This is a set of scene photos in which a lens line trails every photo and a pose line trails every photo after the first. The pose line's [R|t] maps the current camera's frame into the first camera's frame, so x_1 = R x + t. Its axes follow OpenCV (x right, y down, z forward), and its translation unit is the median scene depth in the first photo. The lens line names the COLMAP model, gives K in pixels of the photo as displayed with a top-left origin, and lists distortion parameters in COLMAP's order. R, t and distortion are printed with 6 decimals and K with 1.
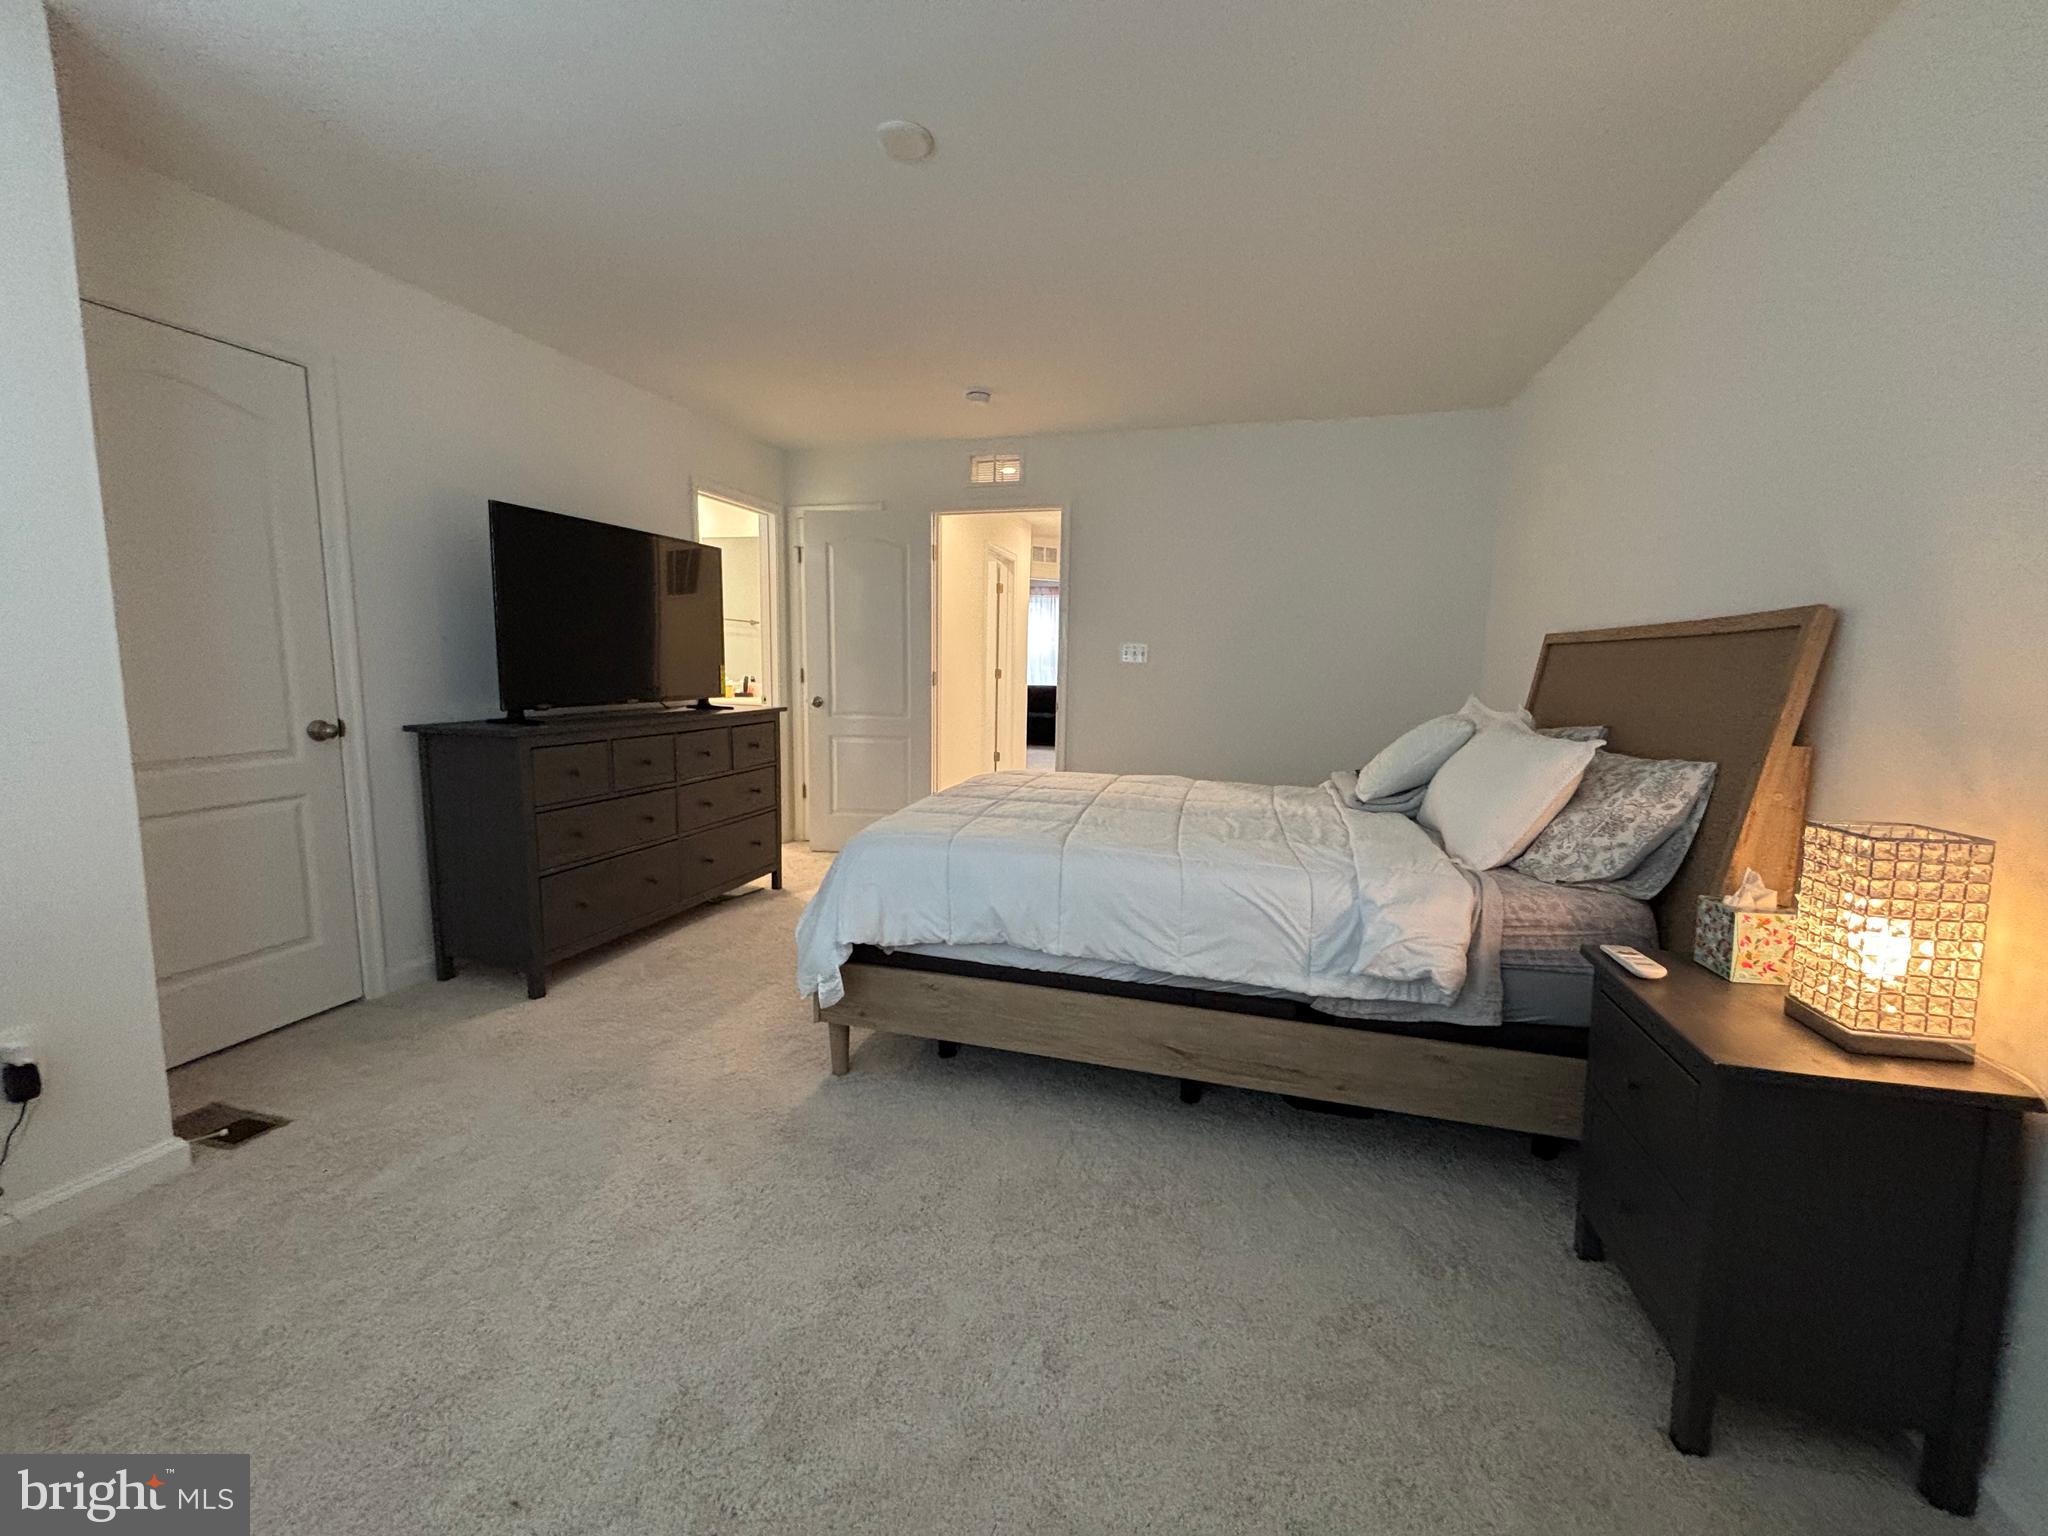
lens RADIAL K [[828.7, 0, 1023.6], [0, 828.7, 762.5], [0, 0, 1]] dist [-0.013294, 0.005480]
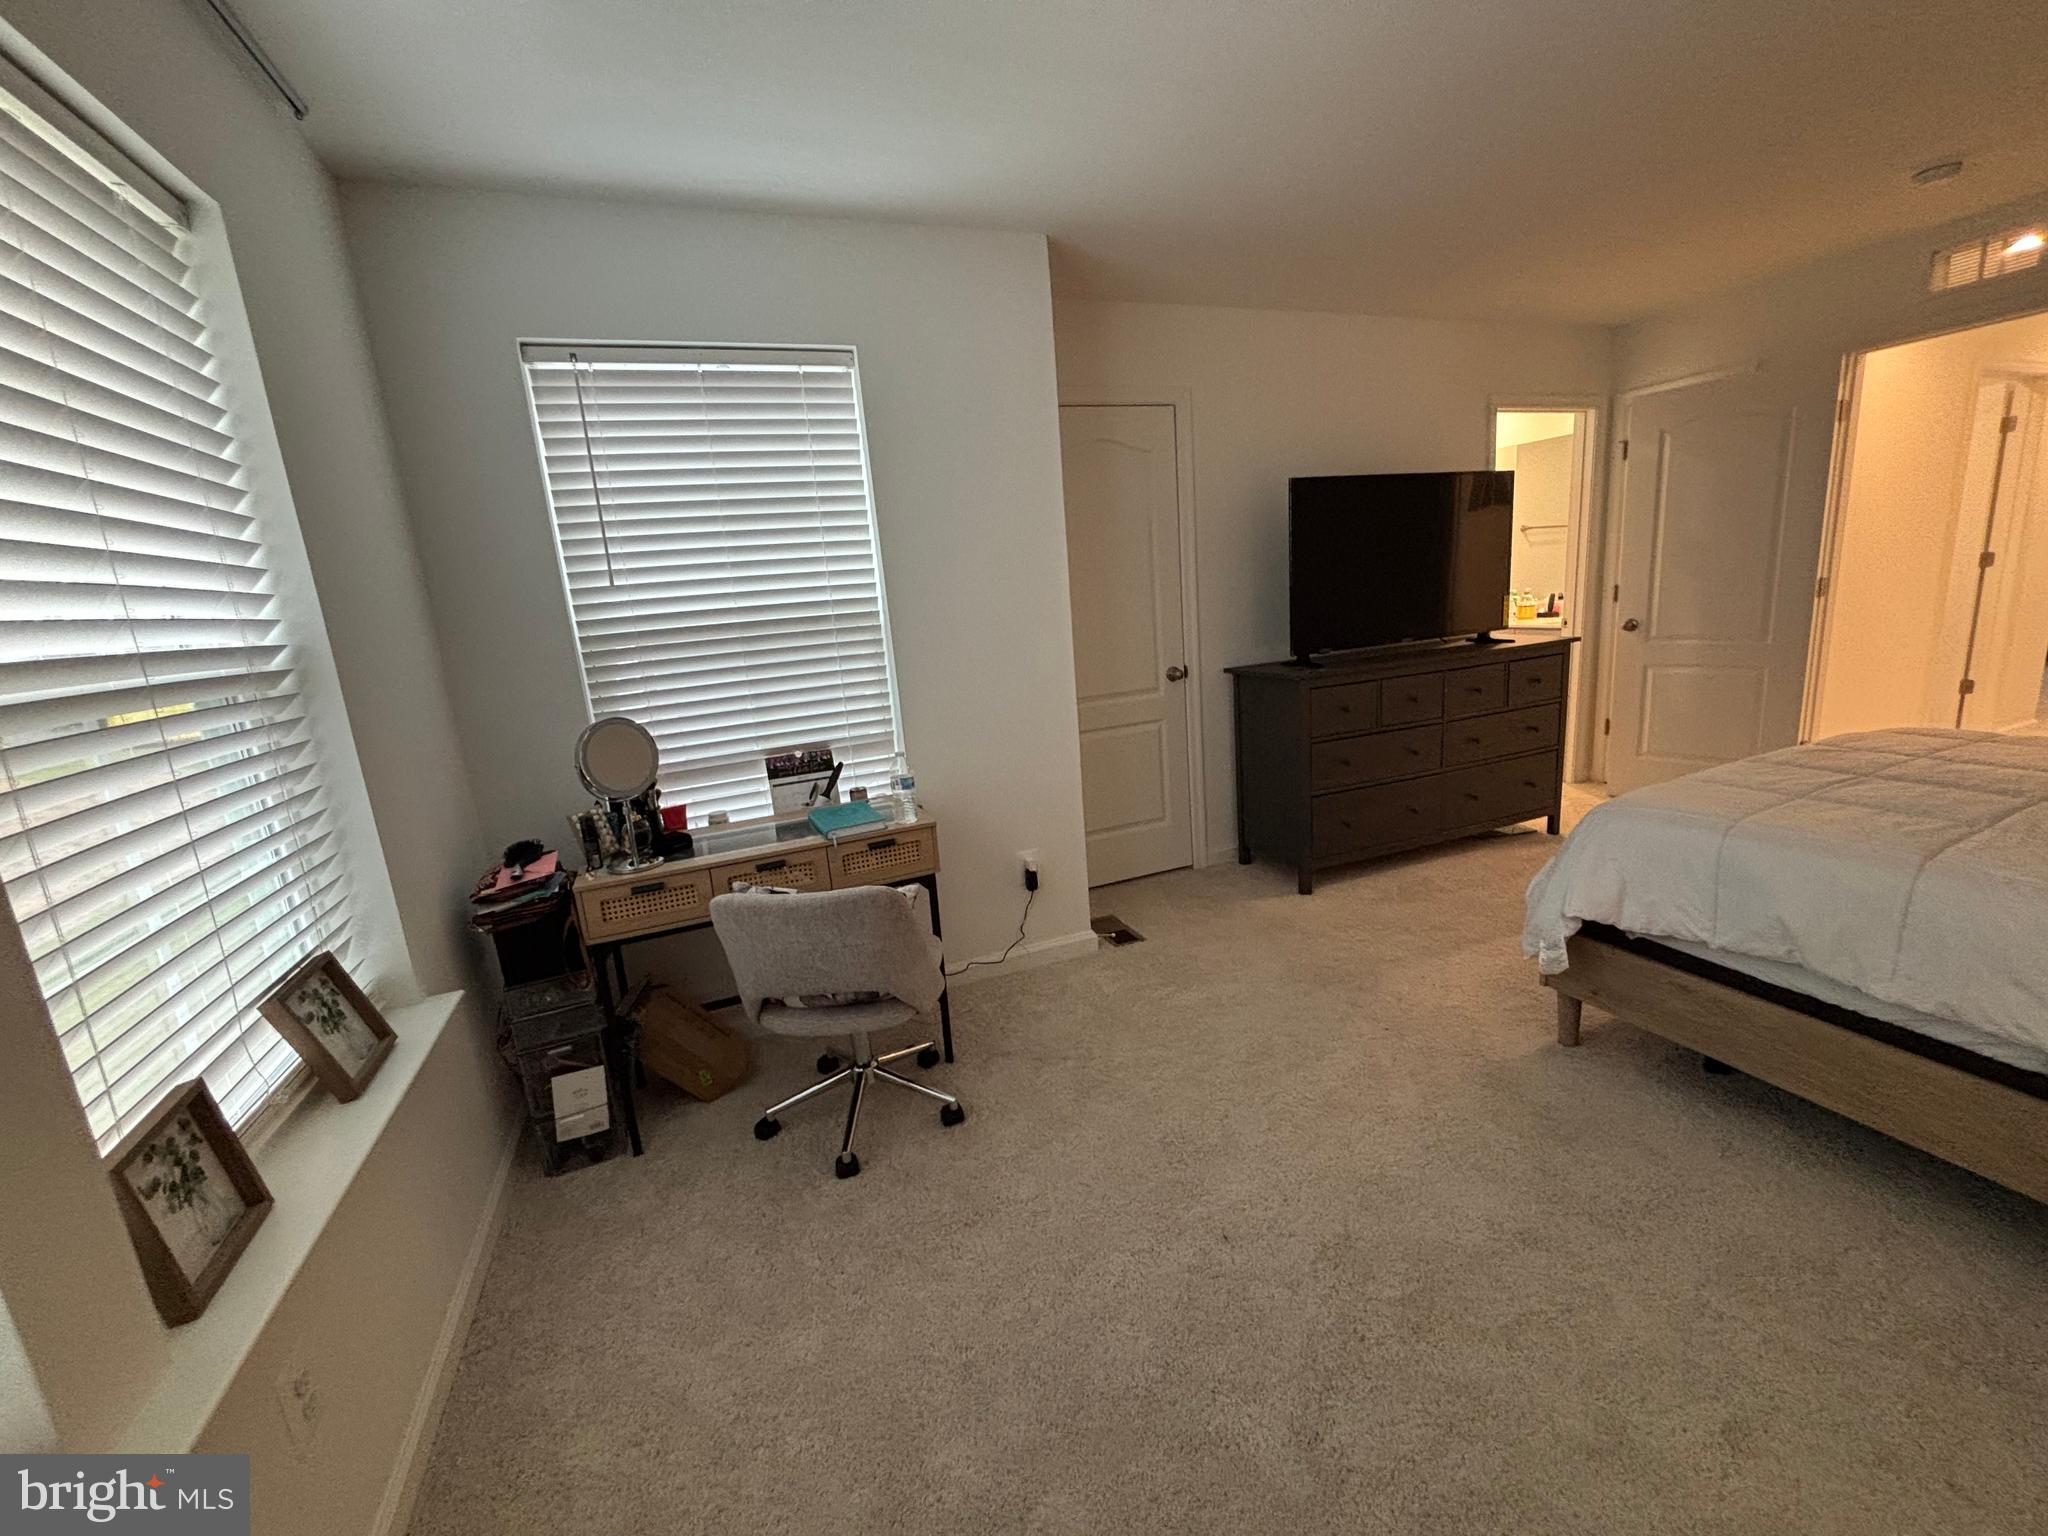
lens RADIAL K [[826.7, 0, 1022.2], [0, 826.7, 761.4], [0, 0, 1]] dist [0.008402, -0.003881]
pose [[0.605848, 0.099671, -0.789312, 0.111980], [-0.008976, 0.992915, 0.118491, -0.054393], [0.795529, -0.064703, 0.602450, -0.059289]]
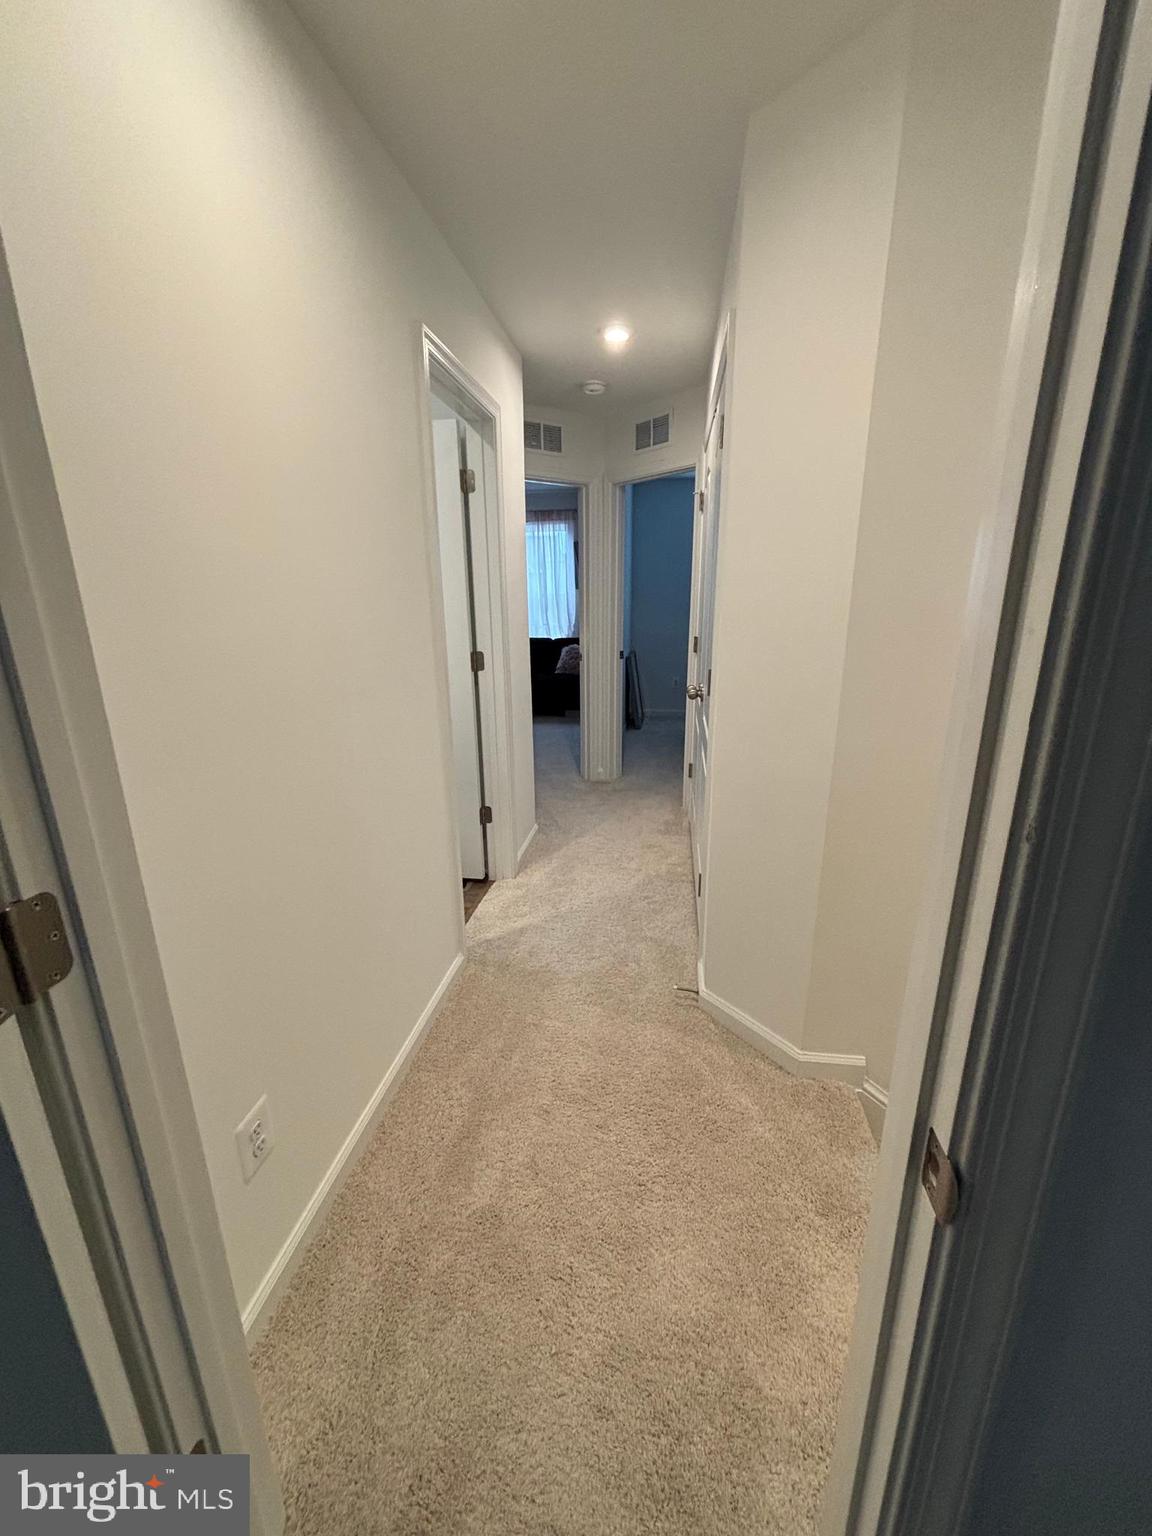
lens RADIAL K [[620.0, 0, 576.0], [0, 620.0, 768.0], [0, 0, 1]] dist [0.008402, -0.003881]
pose [[0.995982, -0.049193, 0.074829, -0.004952], [0.036555, 0.986154, 0.161754, -0.298222], [-0.081750, -0.158368, 0.983990, 1.759018]]
